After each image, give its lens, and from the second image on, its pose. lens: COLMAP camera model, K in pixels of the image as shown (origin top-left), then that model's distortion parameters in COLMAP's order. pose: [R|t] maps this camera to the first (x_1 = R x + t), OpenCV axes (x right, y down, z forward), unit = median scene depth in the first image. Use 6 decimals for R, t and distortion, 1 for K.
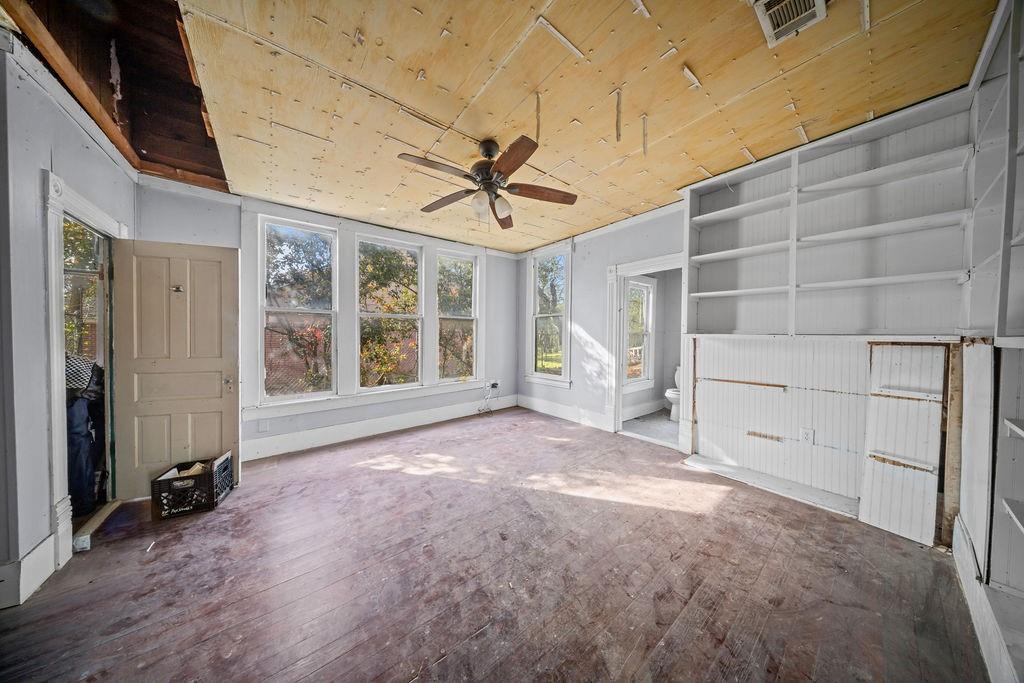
lens RADIAL K [[297.5, 0, 512.0], [0, 297.5, 341.5], [0, 0, 1]] dist [0.000689, 0.000008]
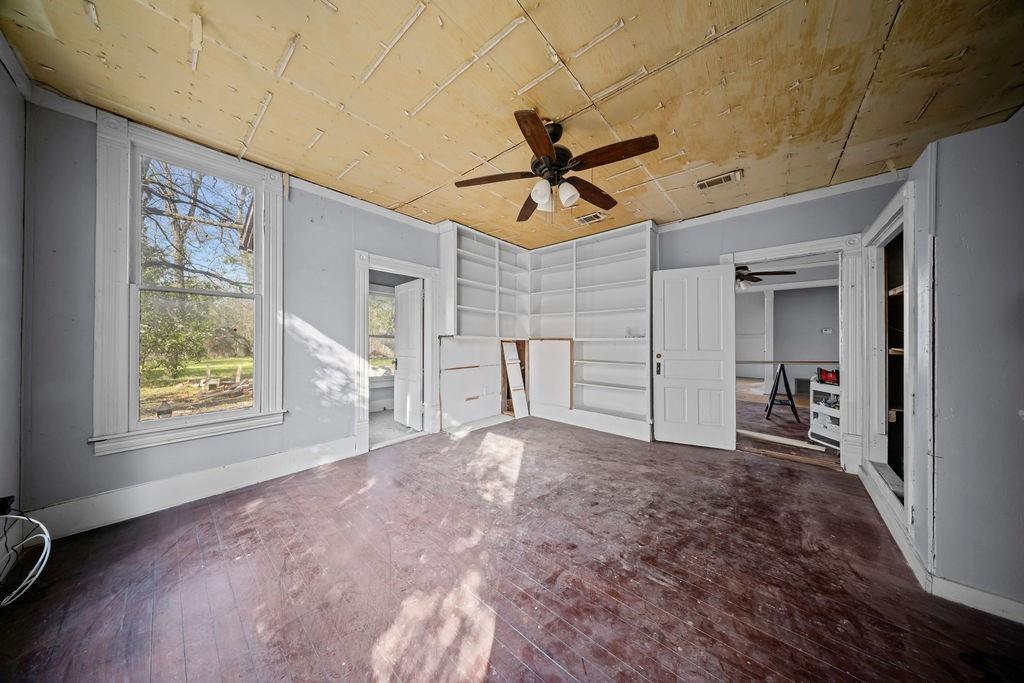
lens RADIAL K [[297.5, 0, 512.0], [0, 297.5, 341.5], [0, 0, 1]] dist [0.000689, 0.000008]
pose [[-0.180717, -0.012298, 0.983458, -1.025859], [0.015741, 0.999758, 0.015394, -0.025068], [-0.983409, 0.018262, -0.180480, 1.372151]]
